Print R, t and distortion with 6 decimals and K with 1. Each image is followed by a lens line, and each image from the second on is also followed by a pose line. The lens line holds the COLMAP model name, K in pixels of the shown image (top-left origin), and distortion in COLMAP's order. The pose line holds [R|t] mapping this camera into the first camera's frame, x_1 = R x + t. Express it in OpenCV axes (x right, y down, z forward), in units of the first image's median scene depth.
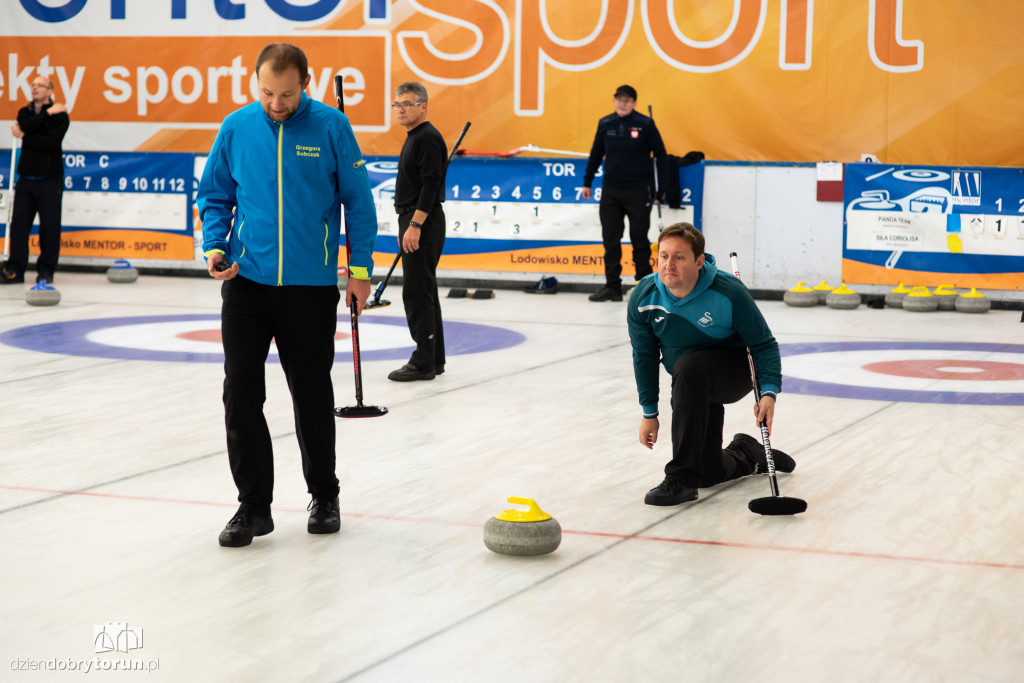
lens RADIAL K [[2664.9, 0, 501.4], [0, 2664.9, 338.5], [0, 0, 1]] dist [-0.072354, 0.000000]
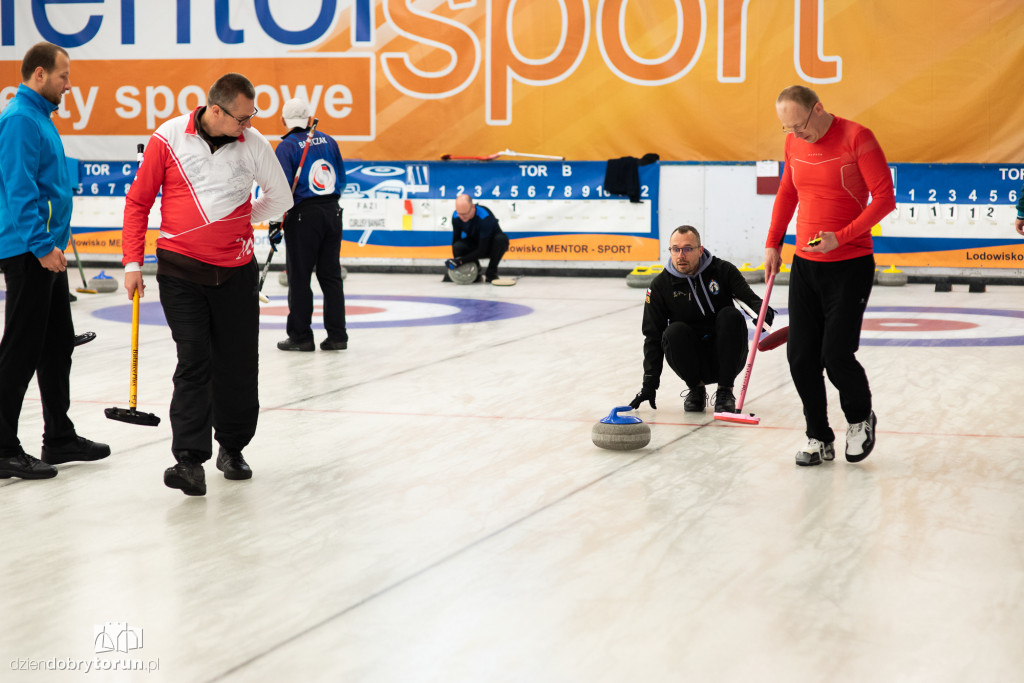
lens RADIAL K [[2664.9, 0, 520.5], [0, 2664.9, 344.5], [0, 0, 1]] dist [-0.072354, 0.000000]
pose [[0.997969, -0.017314, 0.061300, -0.055646], [0.017465, 0.999846, -0.001923, 0.014322], [-0.061257, 0.002990, 0.998118, -0.157240]]
